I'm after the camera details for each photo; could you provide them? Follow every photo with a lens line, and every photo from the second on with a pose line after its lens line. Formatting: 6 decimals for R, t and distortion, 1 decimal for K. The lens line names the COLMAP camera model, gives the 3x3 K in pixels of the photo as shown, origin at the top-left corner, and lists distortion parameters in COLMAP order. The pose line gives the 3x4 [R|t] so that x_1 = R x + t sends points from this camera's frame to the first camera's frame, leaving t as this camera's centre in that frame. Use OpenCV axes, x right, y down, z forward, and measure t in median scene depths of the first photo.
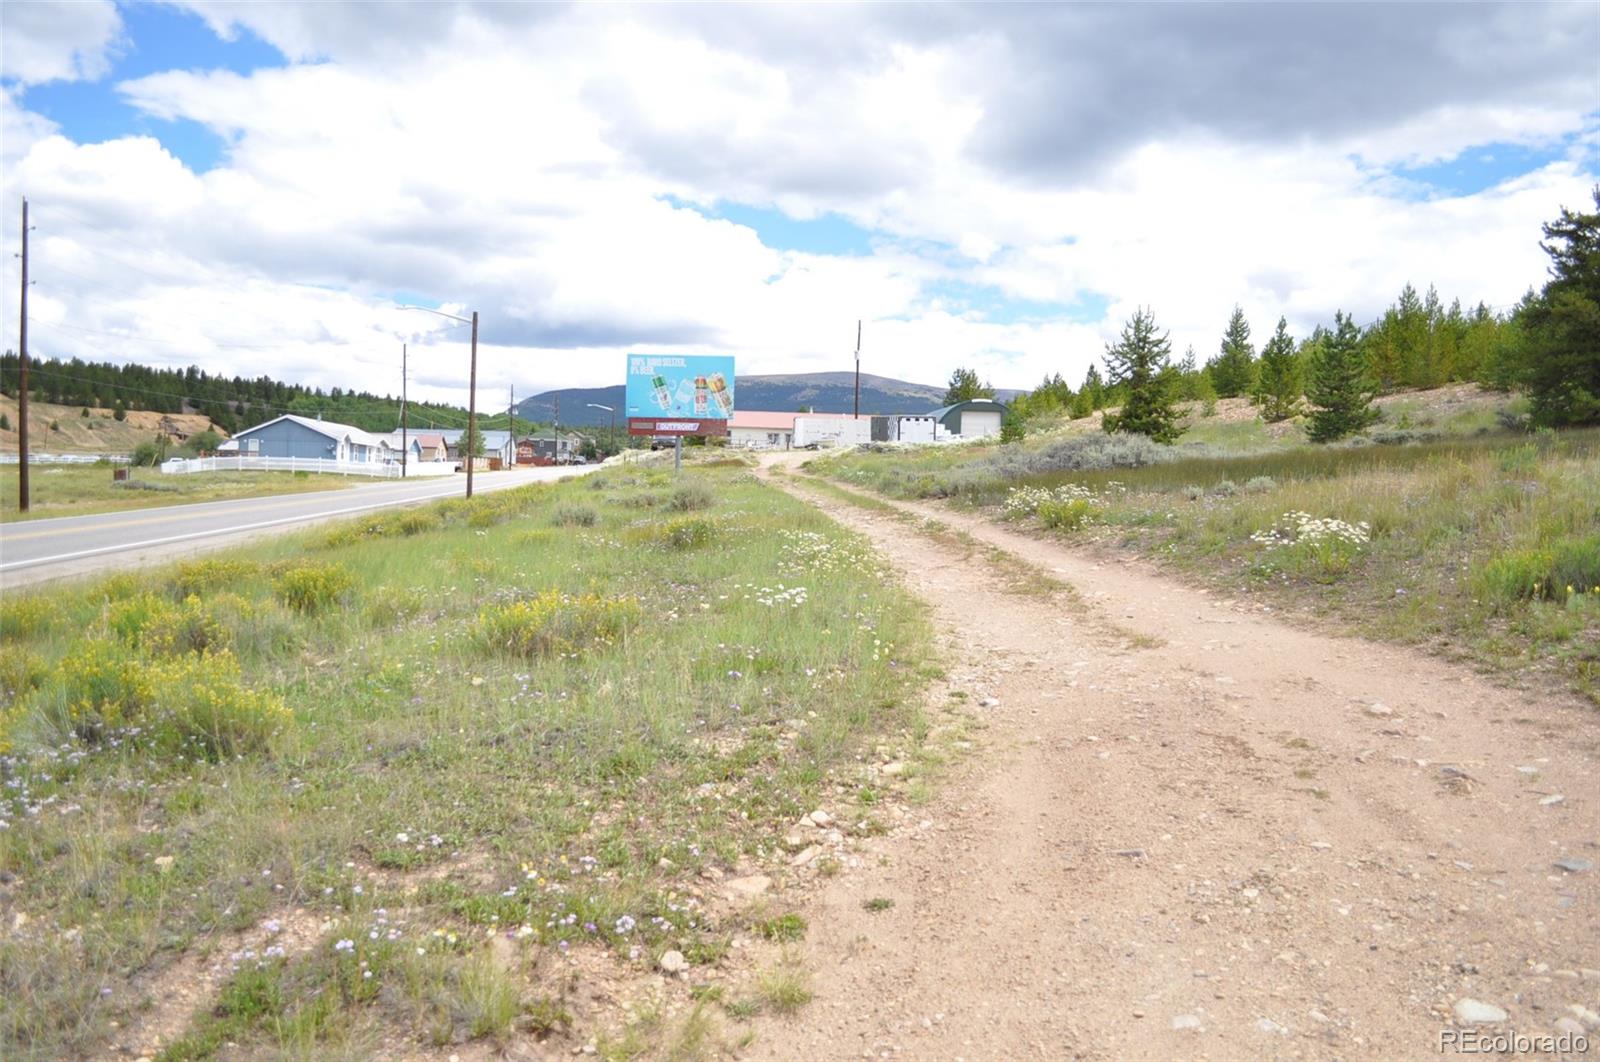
lens RADIAL K [[1213.4, 0, 796.0], [0, 1213.4, 530.8], [0, 0, 1]] dist [-0.001352, 0.002021]
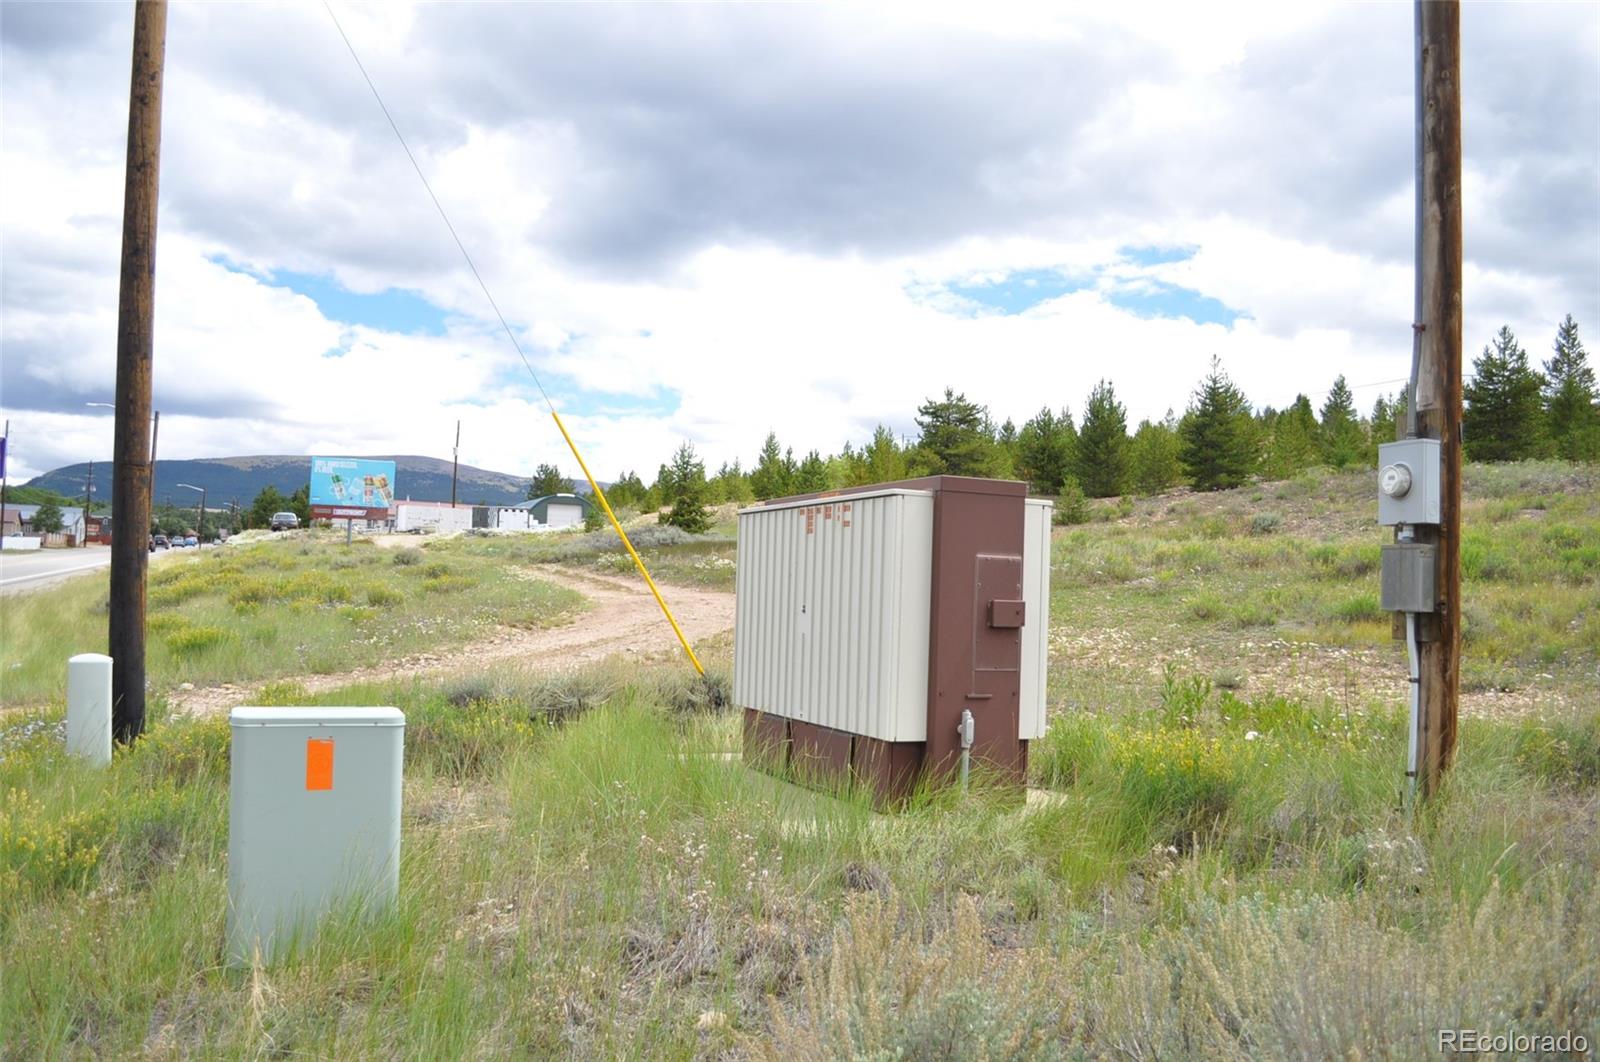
lens RADIAL K [[1268.6, 0, 798.5], [0, 1268.6, 535.2], [0, 0, 1]] dist [0.017086, 0.009354]
pose [[0.942217, 0.024214, 0.334126, -0.045390], [-0.000312, 0.997447, -0.071406, 0.018406], [-0.335002, 0.067176, 0.939820, -0.225668]]
